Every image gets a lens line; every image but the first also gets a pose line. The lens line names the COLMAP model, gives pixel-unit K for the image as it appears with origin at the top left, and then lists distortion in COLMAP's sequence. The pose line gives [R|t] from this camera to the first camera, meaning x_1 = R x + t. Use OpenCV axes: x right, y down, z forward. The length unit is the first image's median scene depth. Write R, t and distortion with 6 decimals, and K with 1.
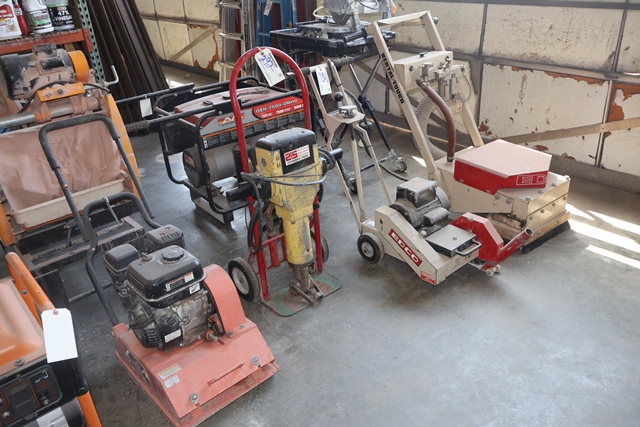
lens RADIAL K [[528.9, 0, 320.0], [0, 528.9, 213.5], [0, 0, 1]] dist [0.003750, 0.005190]
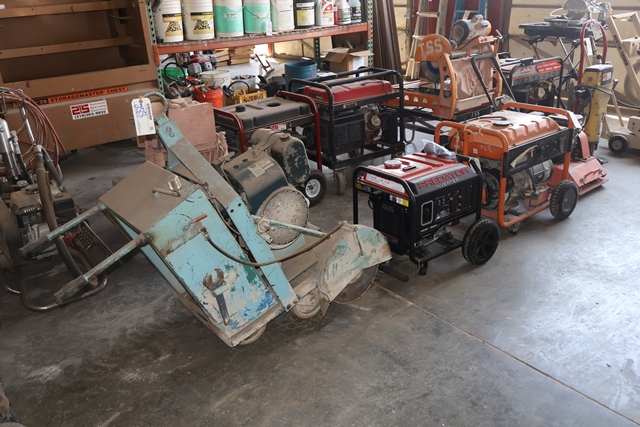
lens RADIAL K [[575.4, 0, 320.0], [0, 575.4, 213.5], [0, 0, 1]] dist [0.003585, 0.001267]
pose [[0.998953, 0.037824, -0.025735, -0.713792], [-0.039620, 0.996526, -0.073261, 0.407549], [0.022875, 0.074204, 0.996981, -0.746958]]
